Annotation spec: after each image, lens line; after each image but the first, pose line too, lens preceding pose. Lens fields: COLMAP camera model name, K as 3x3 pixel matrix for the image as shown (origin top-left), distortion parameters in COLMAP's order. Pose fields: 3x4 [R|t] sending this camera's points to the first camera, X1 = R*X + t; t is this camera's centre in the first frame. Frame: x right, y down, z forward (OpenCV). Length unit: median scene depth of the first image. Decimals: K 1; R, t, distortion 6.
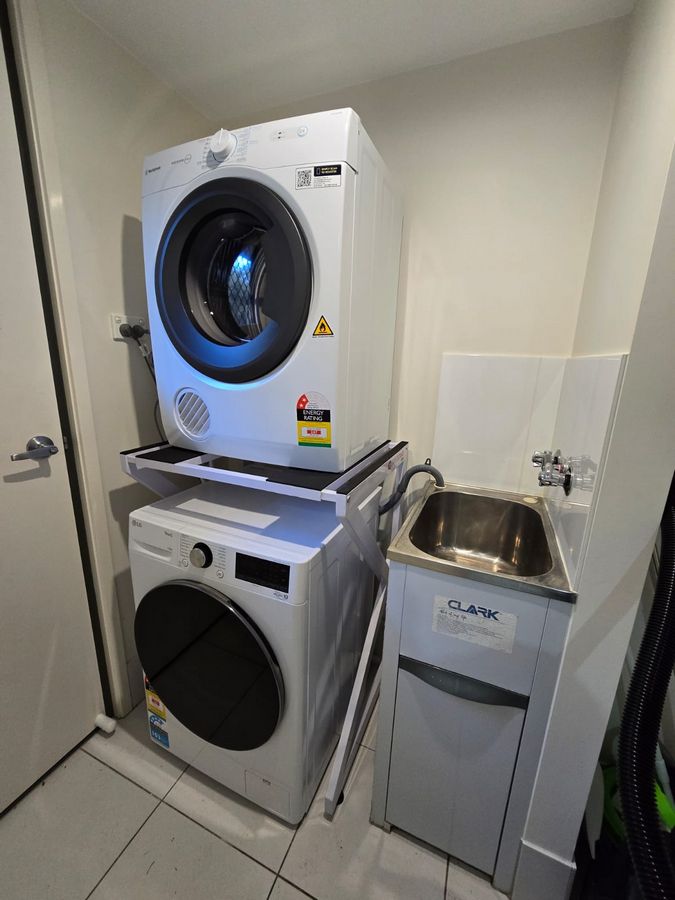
lens RADIAL K [[374.9, 0, 342.2], [0, 374.9, 443.0], [0, 0, 1]] dist [0.000811, 0.001669]
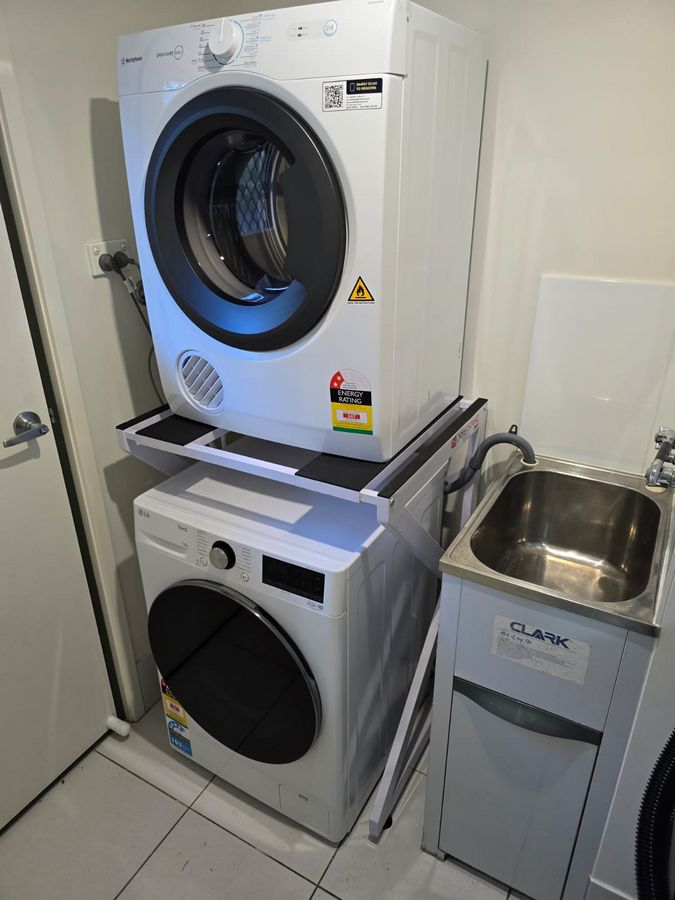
lens RADIAL K [[600.2, 0, 337.8], [0, 600.2, 452.0], [0, 0, 1]] dist [0.052774, -0.032250]
pose [[0.992425, 0.010865, -0.122367, 0.046945], [0.012673, 0.981713, 0.189942, -0.174235], [0.122193, -0.190054, 0.974140, -0.239058]]
